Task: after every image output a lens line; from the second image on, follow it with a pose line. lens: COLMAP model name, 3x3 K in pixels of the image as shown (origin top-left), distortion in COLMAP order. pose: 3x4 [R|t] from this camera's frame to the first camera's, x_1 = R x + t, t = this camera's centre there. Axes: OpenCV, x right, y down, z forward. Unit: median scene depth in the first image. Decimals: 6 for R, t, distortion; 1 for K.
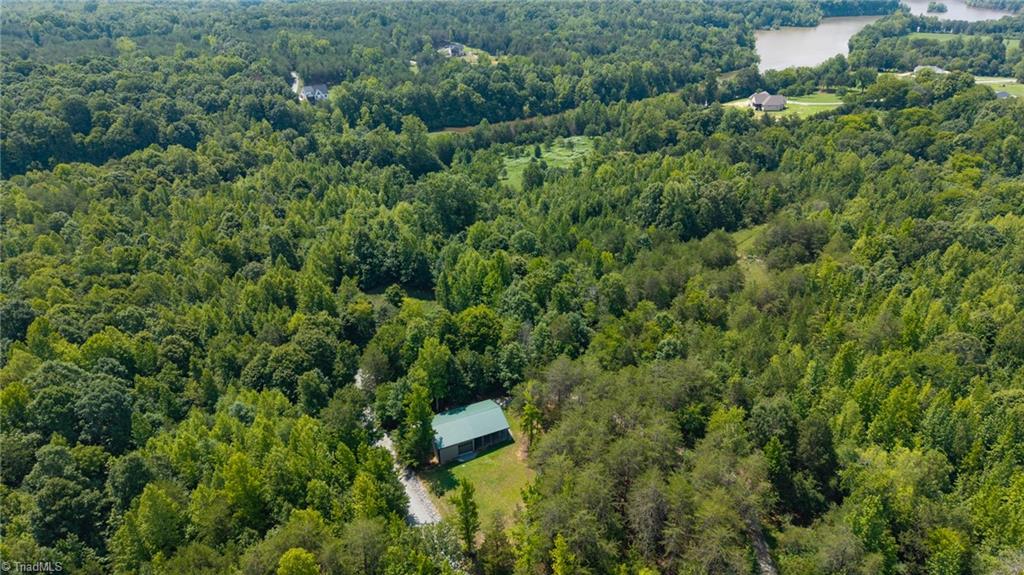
lens RADIAL K [[691.7, 0, 512.3], [0, 691.7, 273.4], [0, 0, 1]] dist [0.093293, -0.200647]
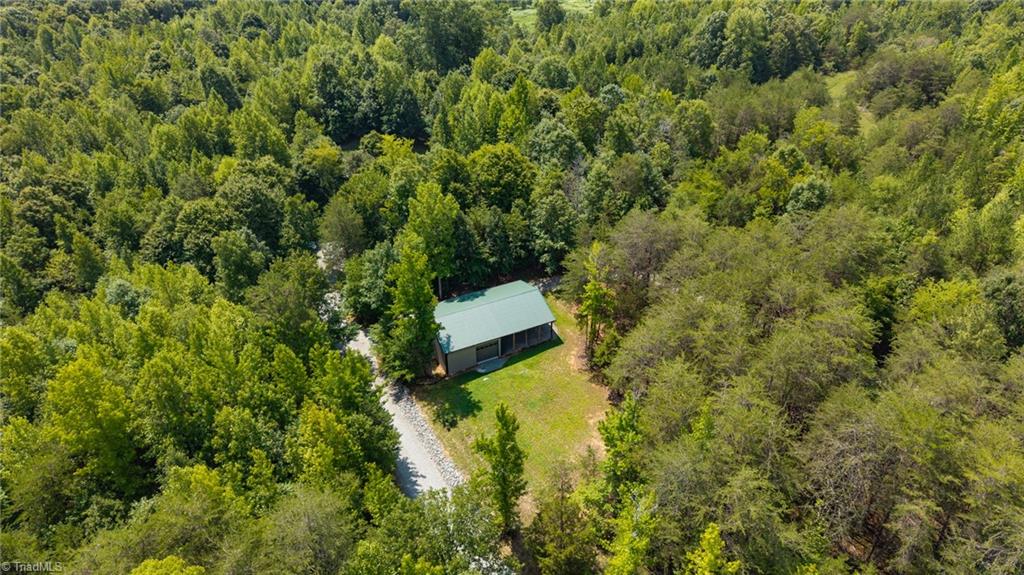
lens RADIAL K [[693.3, 0, 512.0], [0, 693.3, 287.5], [0, 0, 1]] dist [0.012343, -0.001677]
pose [[0.999909, -0.004368, 0.012796, -0.046518], [0.002381, 0.988478, 0.151349, 0.085942], [-0.013310, -0.151305, 0.988398, 0.338812]]
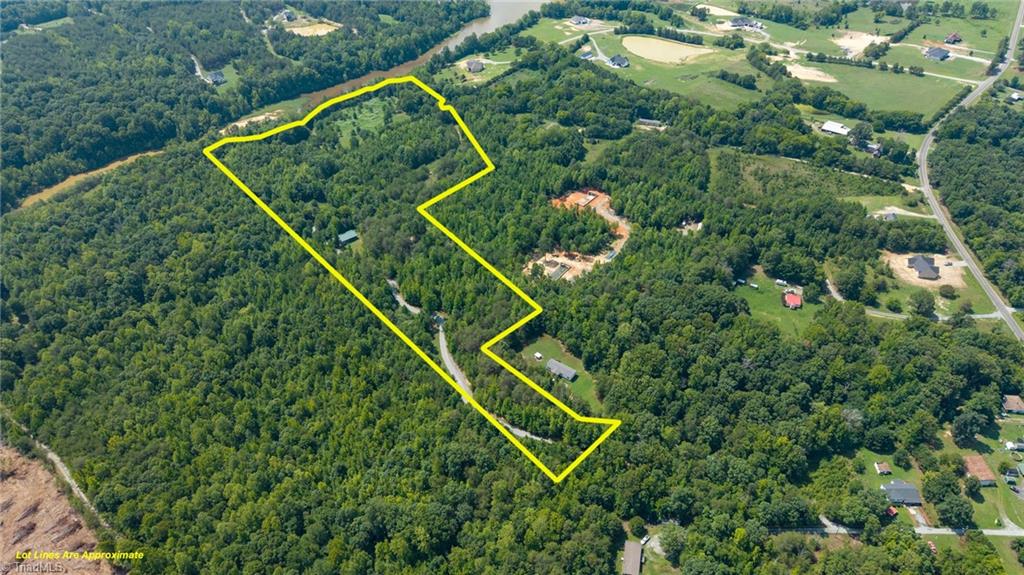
lens RADIAL K [[693.3, 0, 512.0], [0, 693.3, 287.5], [0, 0, 1]] dist [0.012343, -0.001677]
pose [[0.970209, -0.147216, 0.192409, 0.042689], [0.098083, 0.964884, 0.243678, -0.345760], [-0.221526, -0.217547, 0.950579, -2.801109]]
